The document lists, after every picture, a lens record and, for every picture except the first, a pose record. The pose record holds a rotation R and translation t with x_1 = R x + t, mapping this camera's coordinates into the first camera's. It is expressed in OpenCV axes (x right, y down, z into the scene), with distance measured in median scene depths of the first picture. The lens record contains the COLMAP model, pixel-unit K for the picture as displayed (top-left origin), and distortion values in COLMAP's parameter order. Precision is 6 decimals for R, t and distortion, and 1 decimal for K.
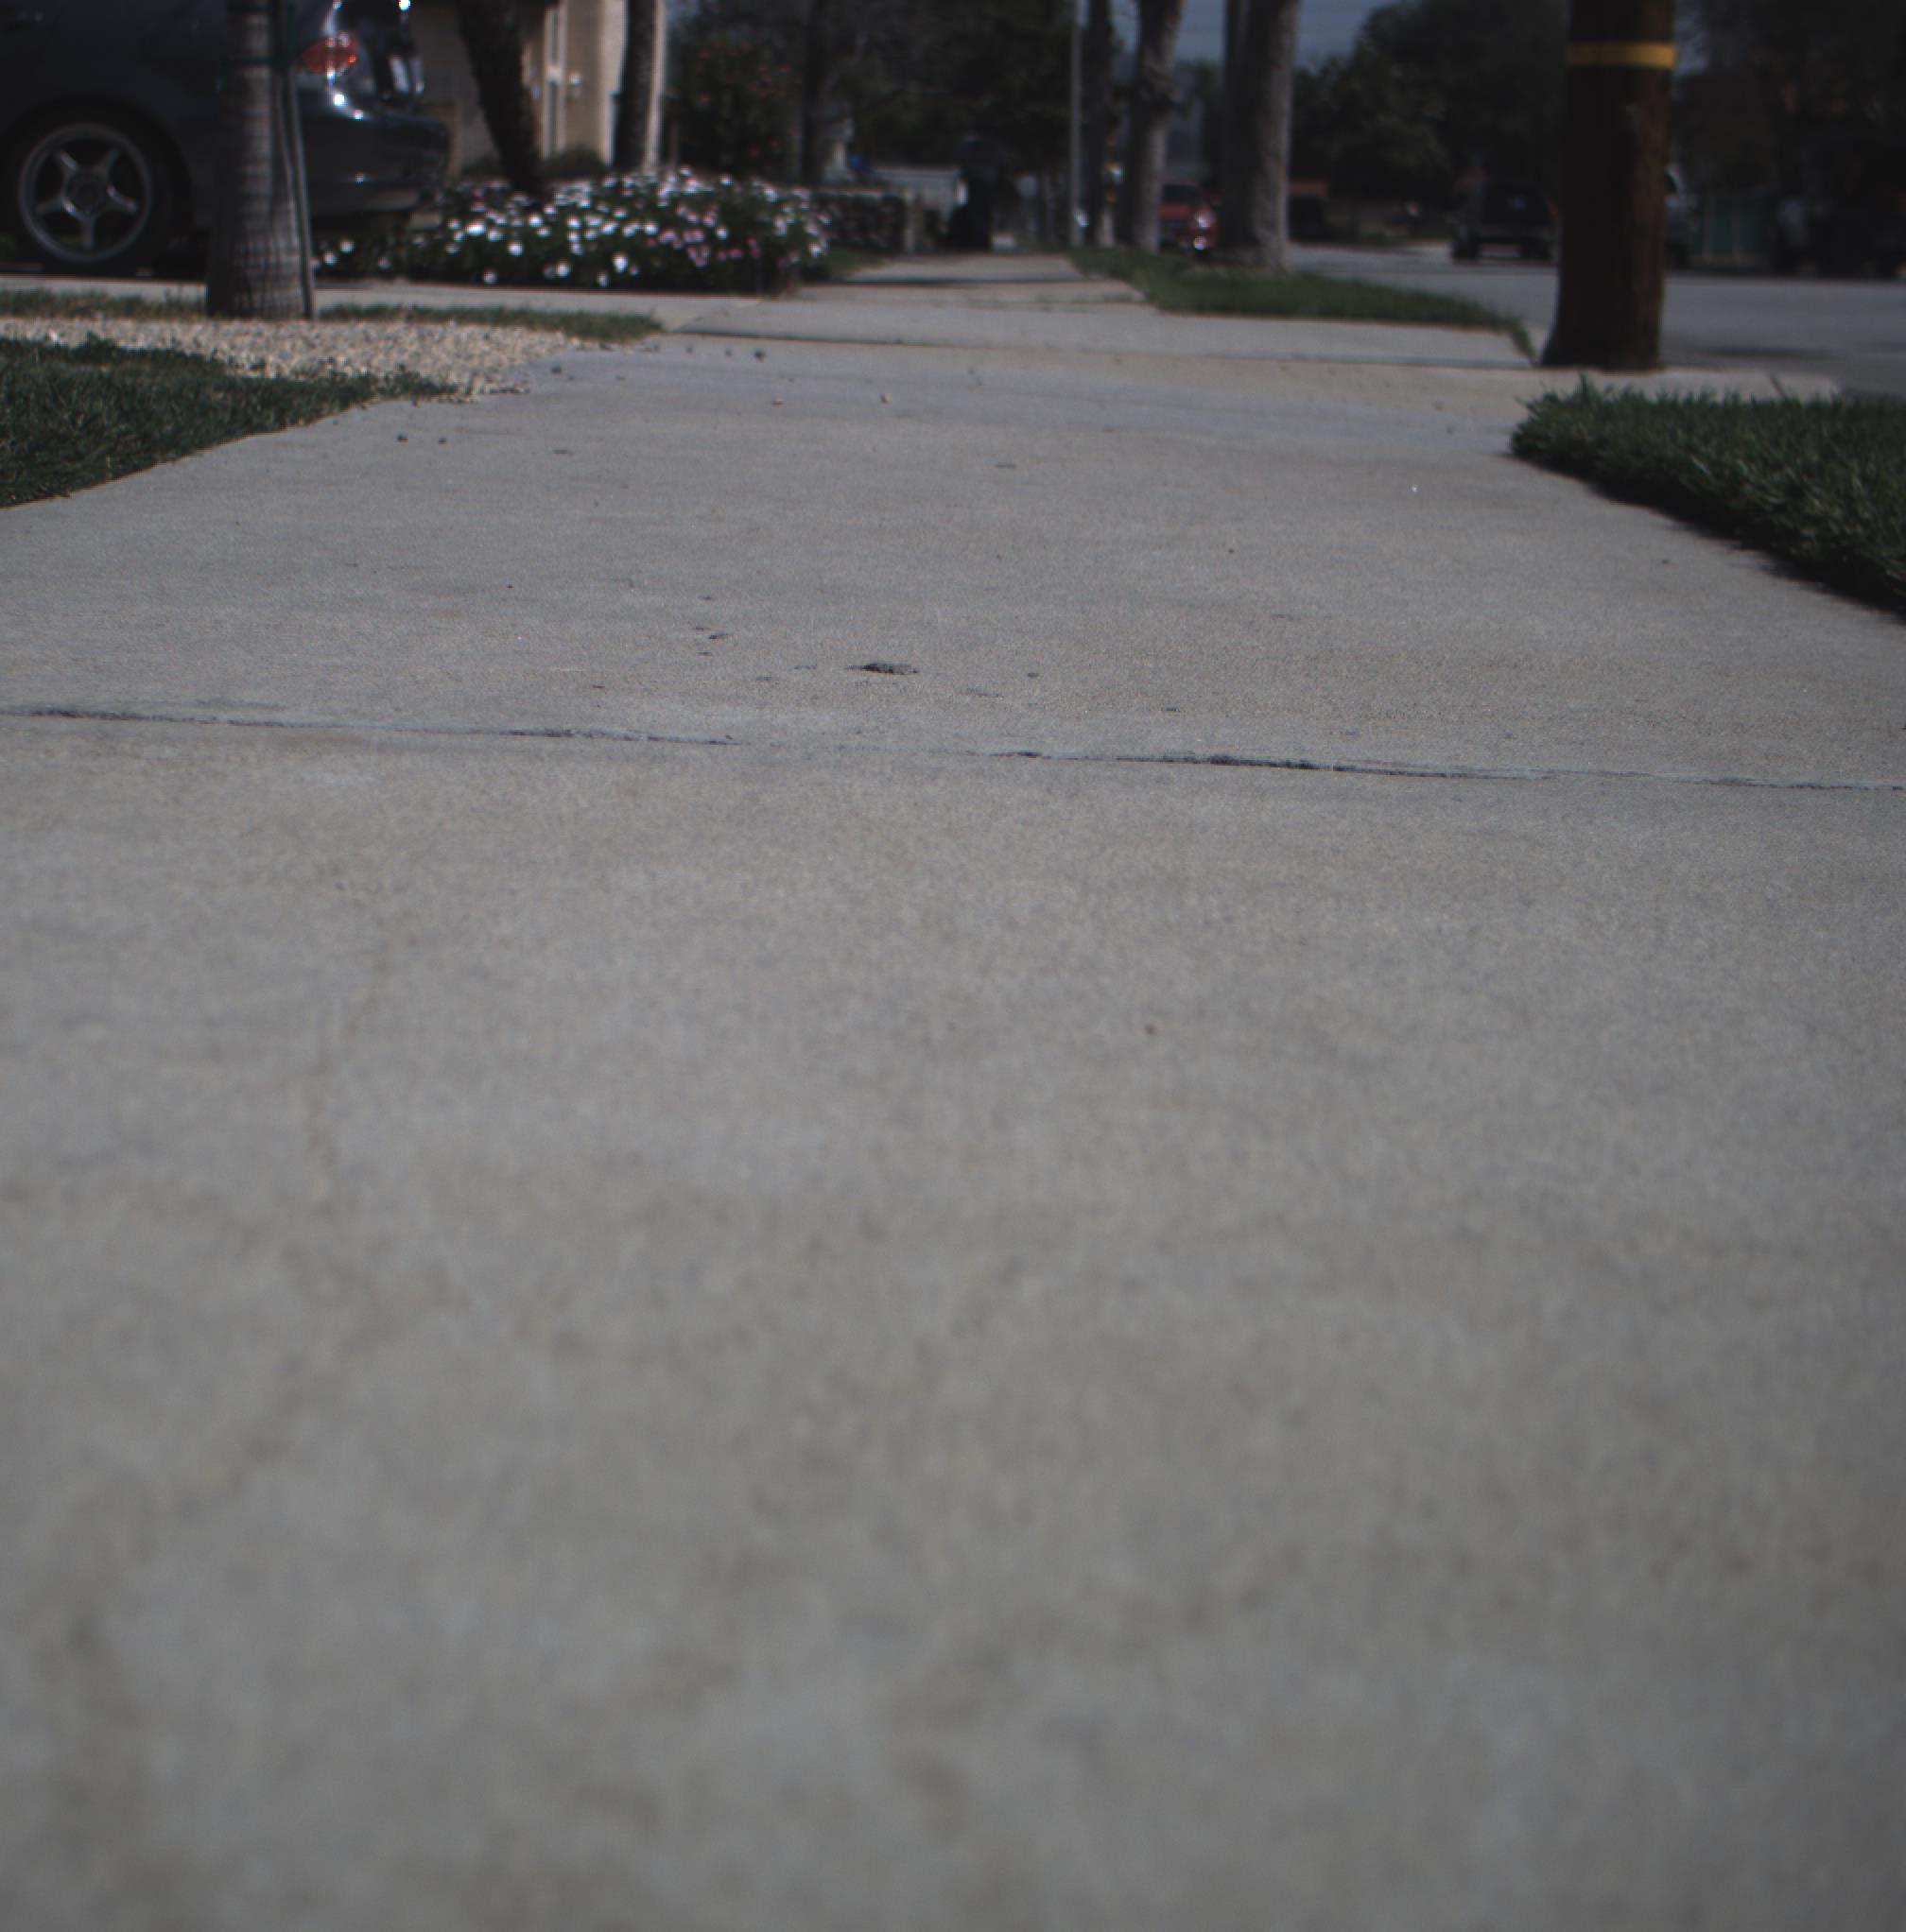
lens RADIAL K [[4208.3, 0, 730.7], [0, 4208.3, 907.6], [0, 0, 1]] dist [-0.169547, 0.729397]
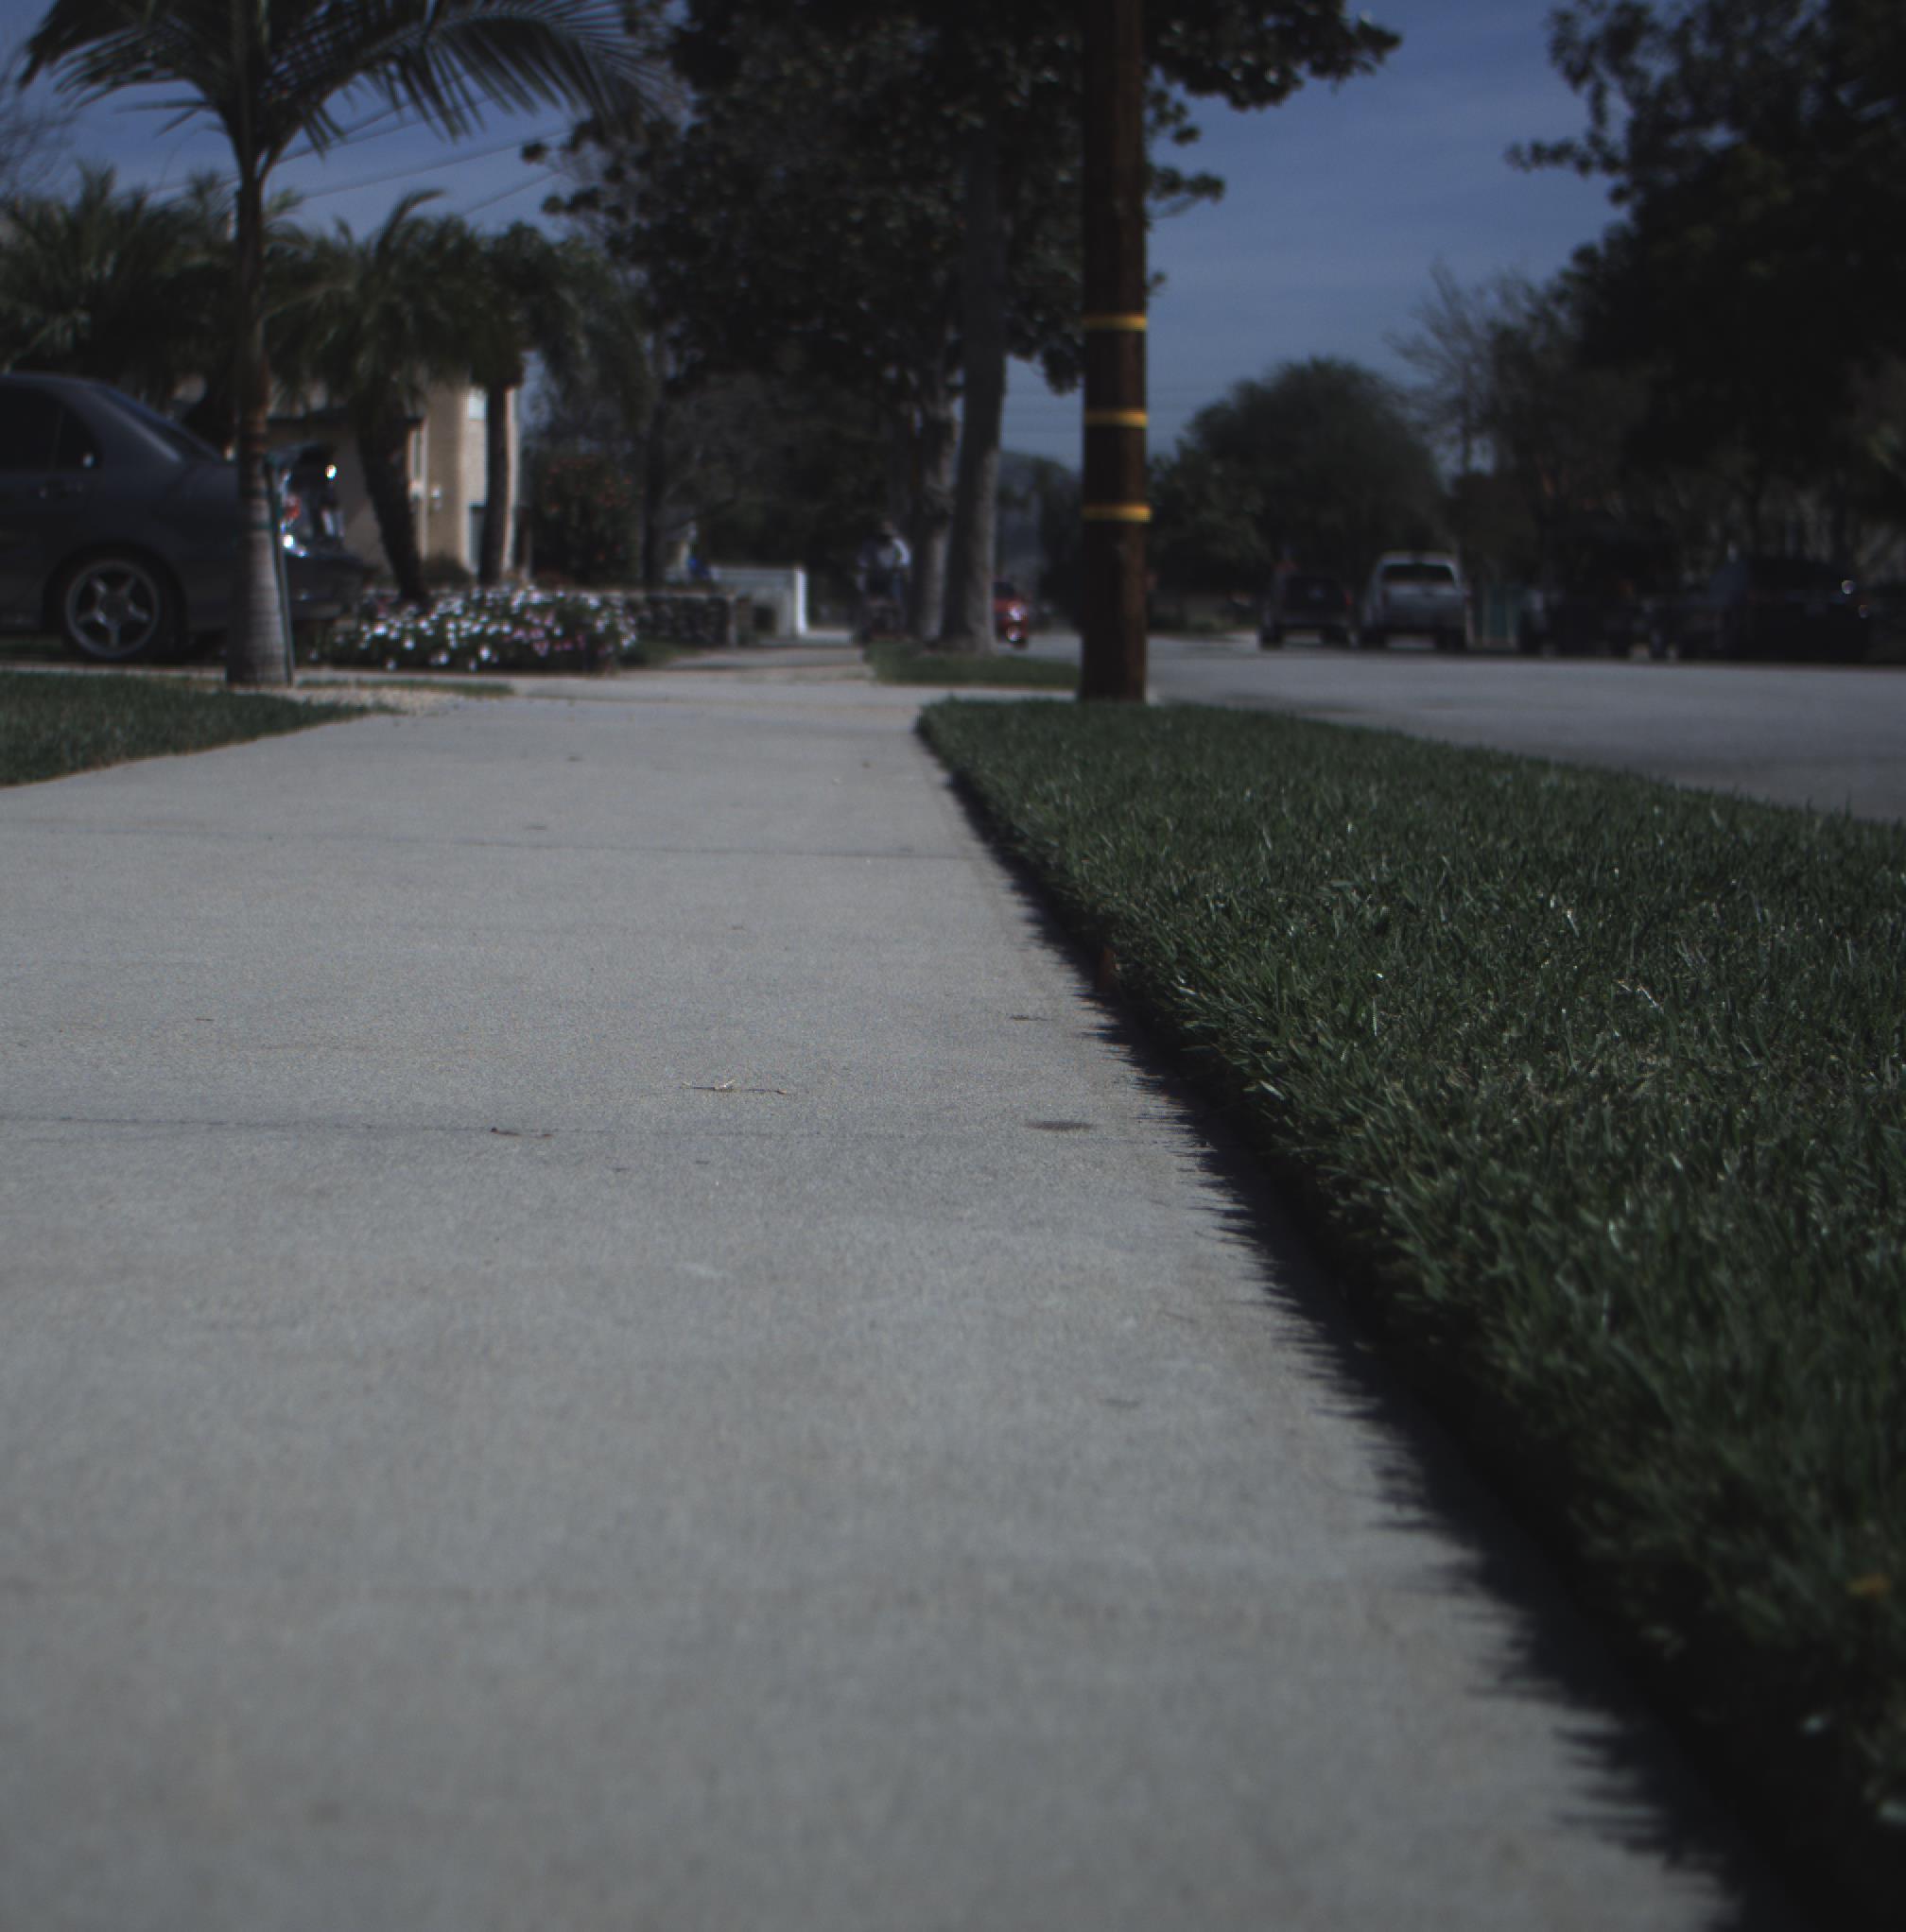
lens RADIAL K [[4208.3, 0, 730.7], [0, 4208.3, 907.6], [0, 0, 1]] dist [-0.169547, 0.729397]
pose [[0.999353, -0.013299, 0.033420, 0.007341], [0.016363, 0.995520, -0.093128, 0.060146], [-0.032032, 0.093615, 0.995093, -0.374599]]
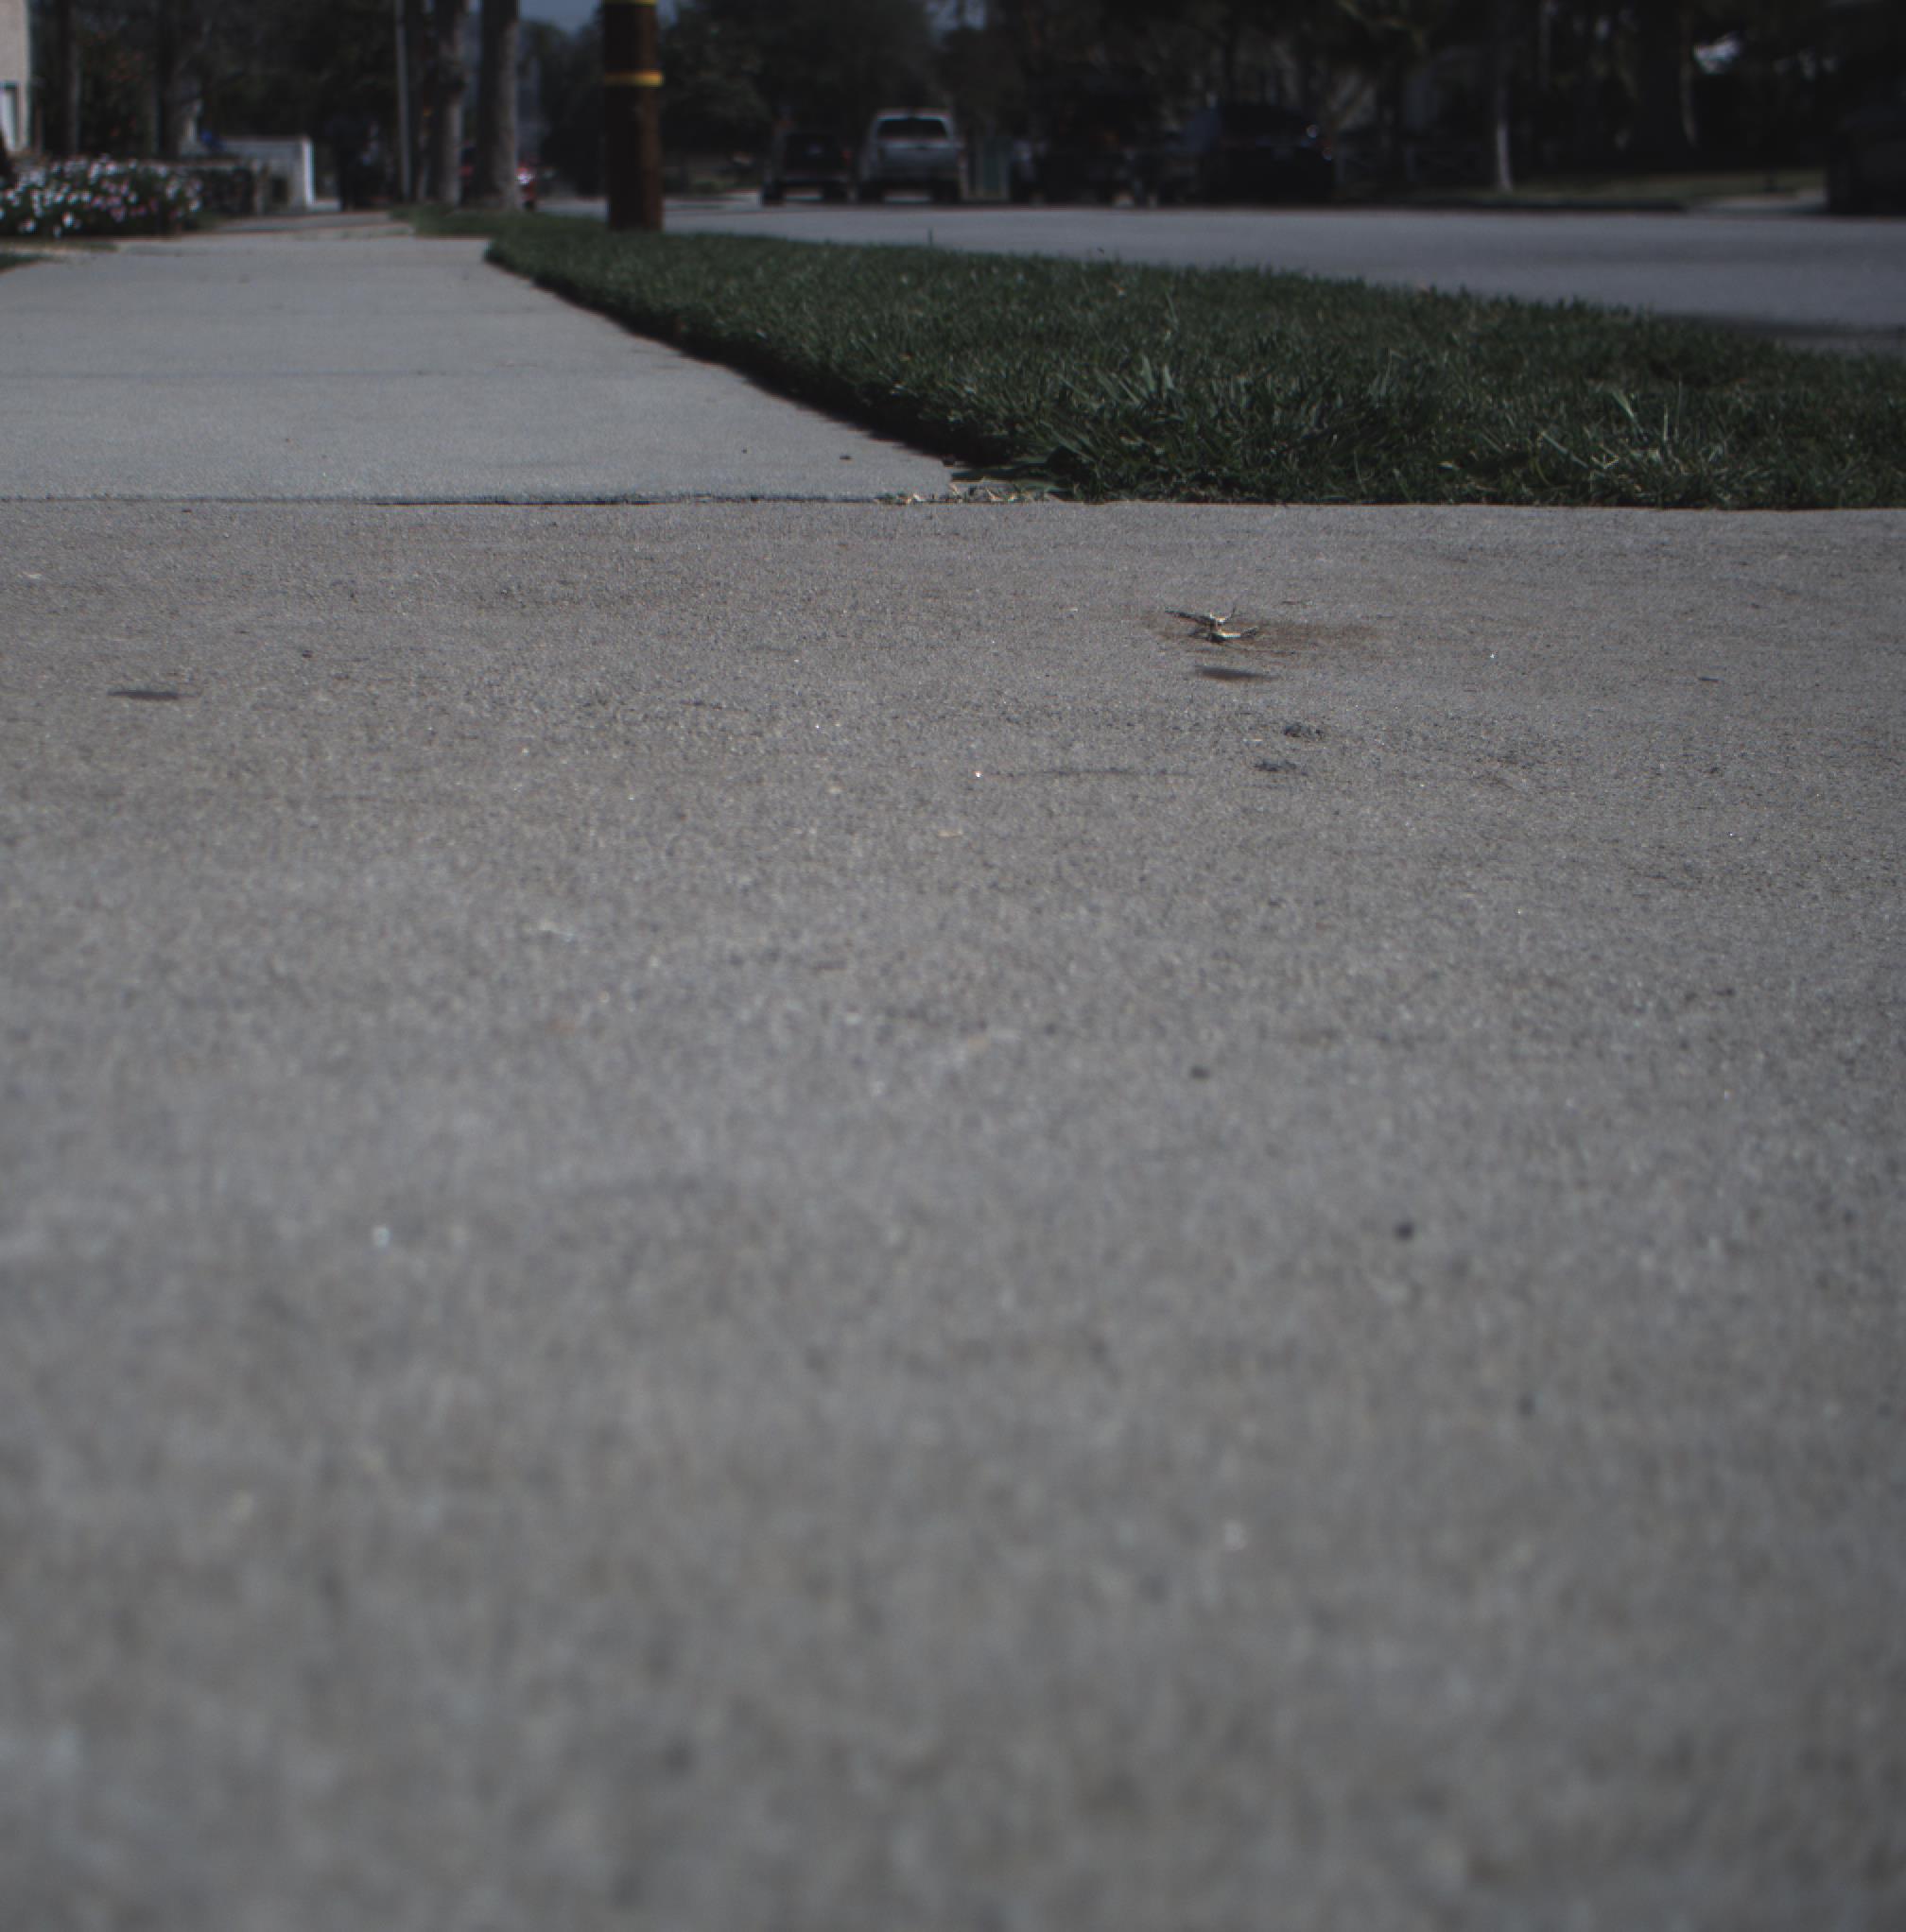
lens RADIAL K [[4208.3, 0, 730.7], [0, 4208.3, 907.6], [0, 0, 1]] dist [-0.169547, 0.729397]
pose [[0.987839, -0.059722, 0.143552, -0.020835], [0.058480, 0.998206, 0.012858, 0.092061], [-0.144062, -0.004307, 0.989559, -0.551329]]
